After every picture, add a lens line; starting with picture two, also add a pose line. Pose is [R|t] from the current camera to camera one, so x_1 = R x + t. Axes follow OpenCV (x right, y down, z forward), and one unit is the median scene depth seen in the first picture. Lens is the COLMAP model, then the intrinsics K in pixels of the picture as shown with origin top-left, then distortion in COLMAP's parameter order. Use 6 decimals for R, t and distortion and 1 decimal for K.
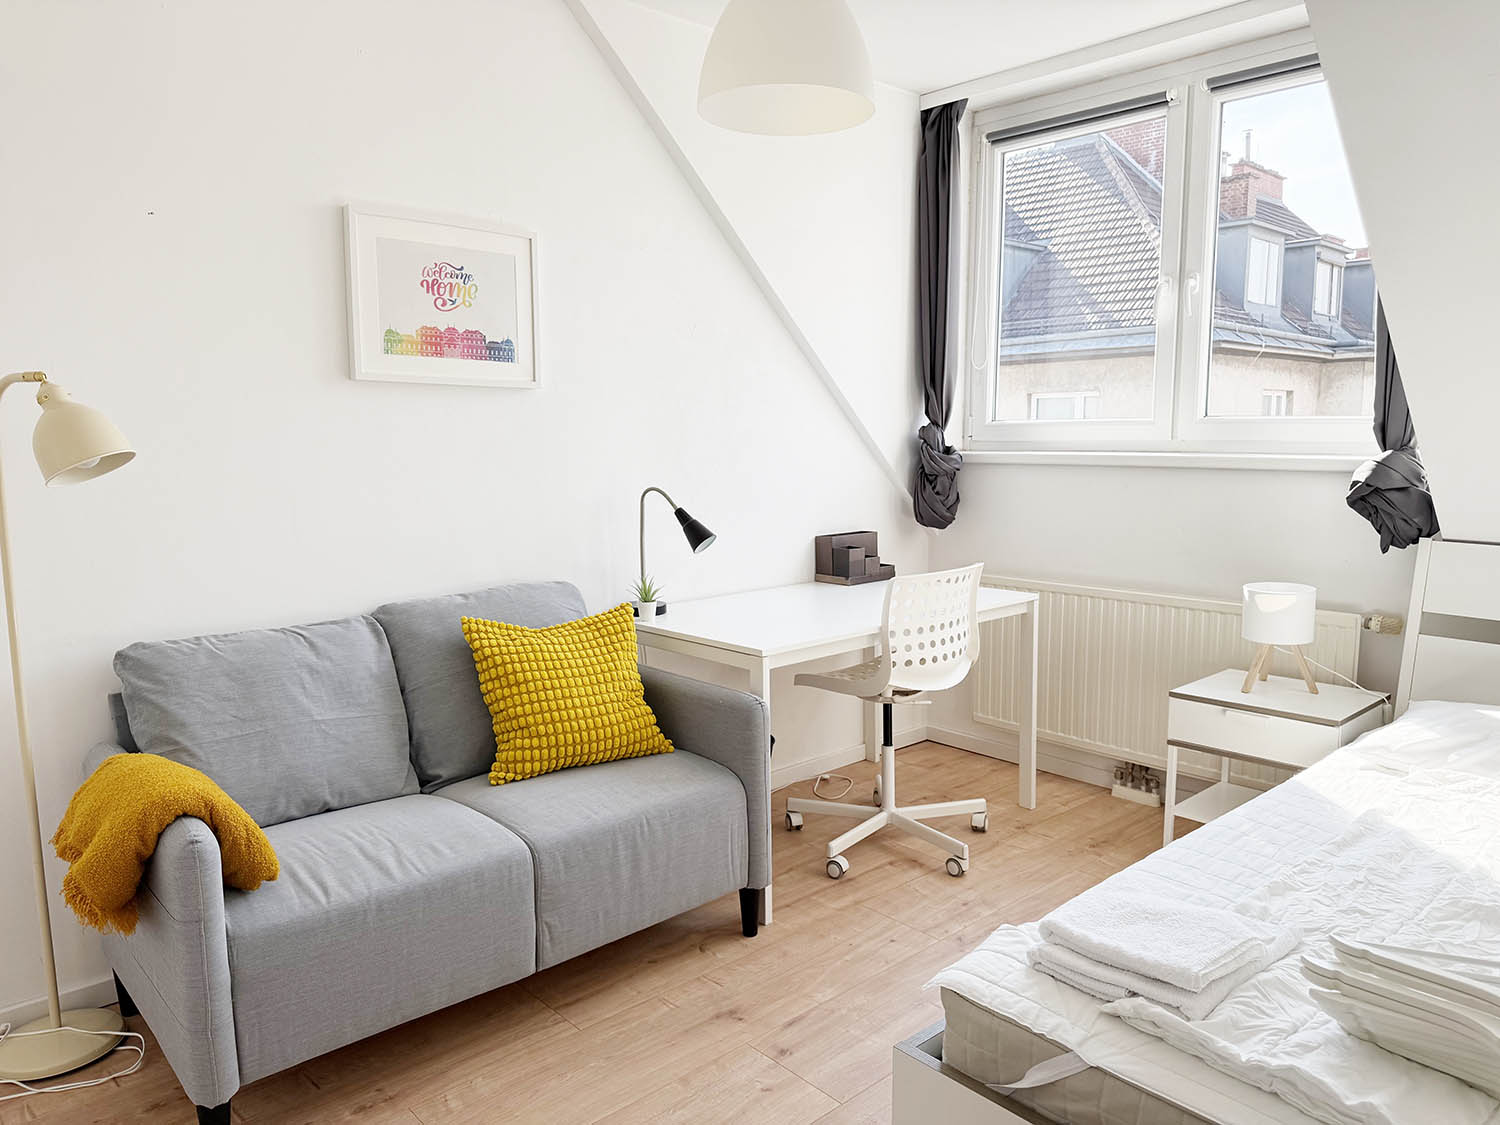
lens RADIAL K [[1054.0, 0, 766.3], [0, 1054.0, 565.2], [0, 0, 1]] dist [0.105697, -0.144072]
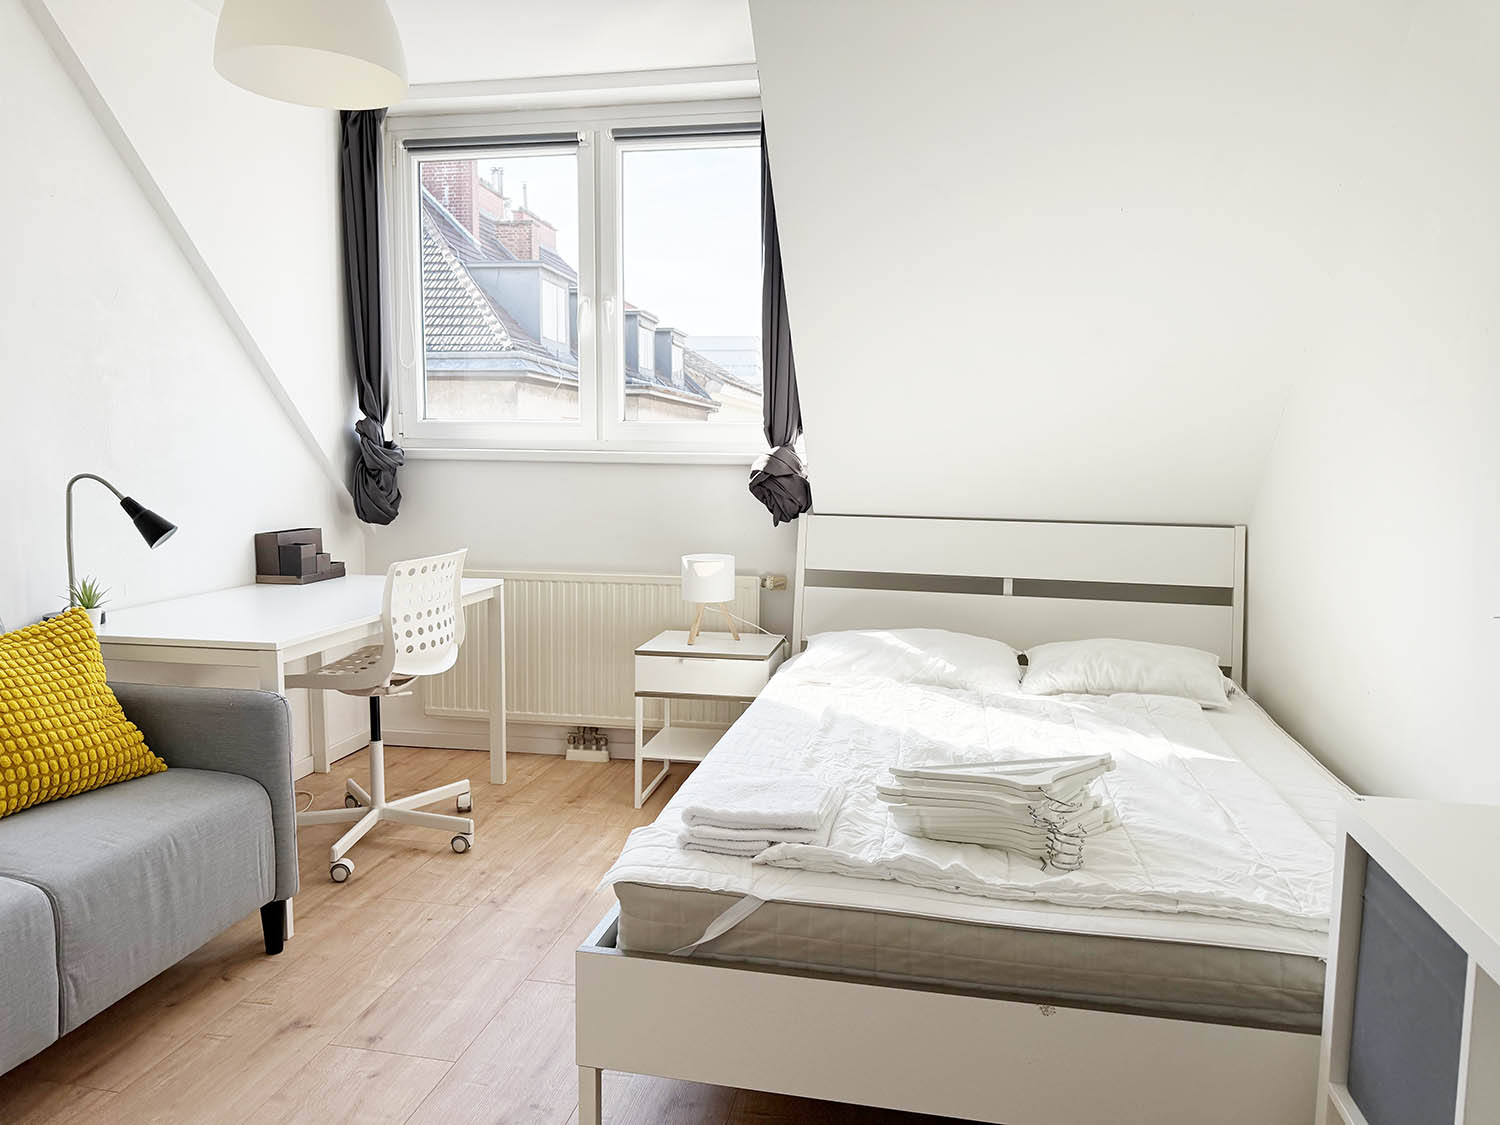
lens RADIAL K [[1045.2, 0, 750.0], [0, 1045.2, 562.5], [0, 0, 1]] dist [0.100249, -0.150378]
pose [[0.809811, -0.047215, 0.584789, -0.188555], [0.061352, 0.998107, -0.004374, 0.035924], [-0.583475, 0.039420, 0.811174, 0.000040]]
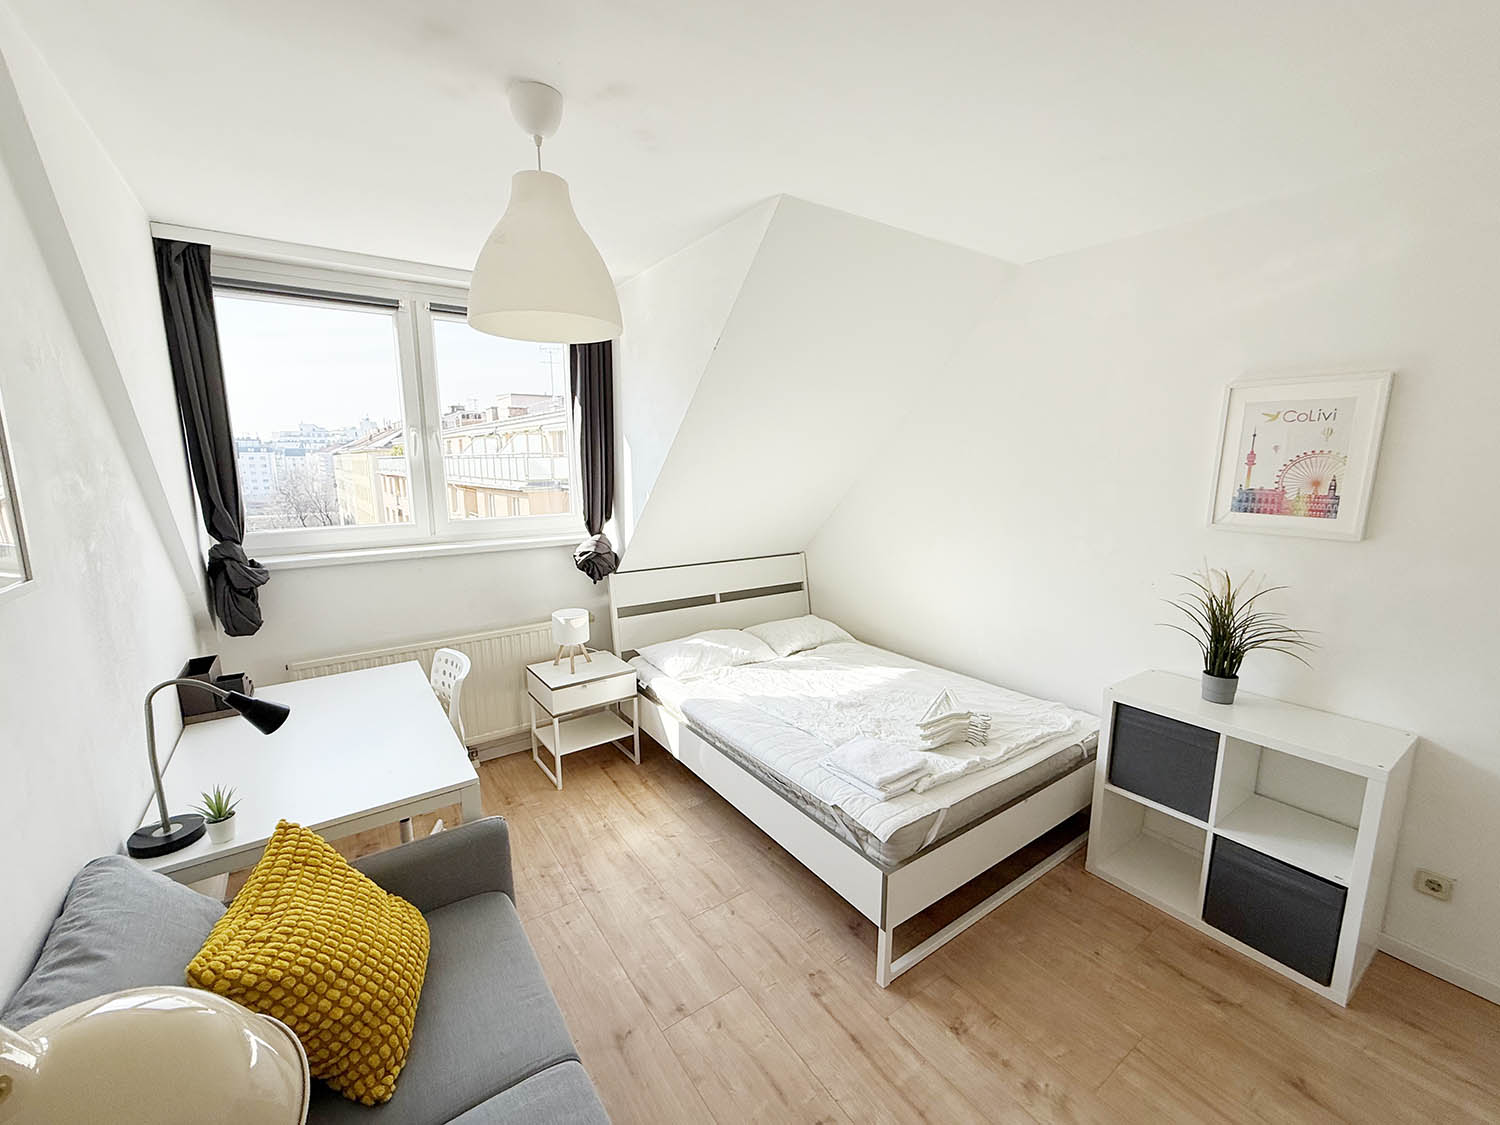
lens RADIAL K [[611.6, 0, 743.0], [0, 611.6, 563.4], [0, 0, 1]] dist [-0.000700, -0.000315]
pose [[0.137407, -0.161551, 0.977252, -0.510724], [0.133222, 0.980660, 0.143382, -0.179440], [-0.981515, 0.110490, 0.156272, 0.544748]]
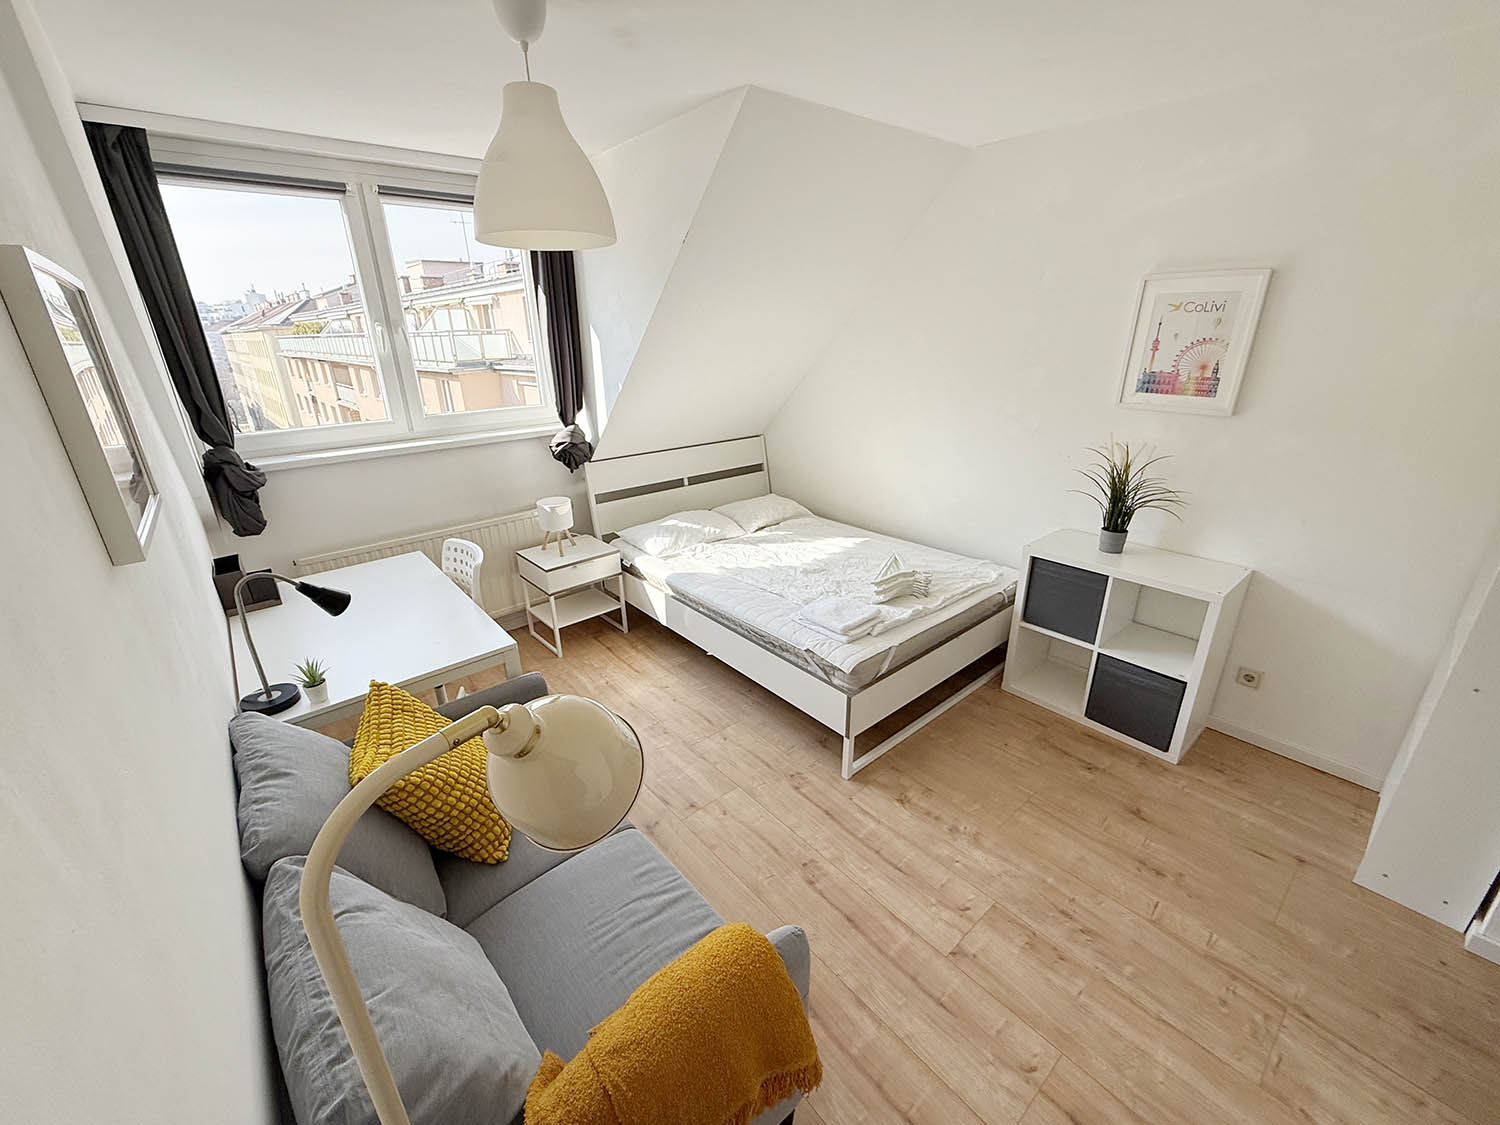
lens RADIAL K [[608.4, 0, 743.4], [0, 608.4, 561.3], [0, 0, 1]] dist [-0.000836, -0.000223]
pose [[0.042354, -0.351421, 0.935259, -0.614854], [0.151054, 0.927591, 0.341699, -0.213433], [-0.987618, 0.126803, 0.092371, 0.575176]]
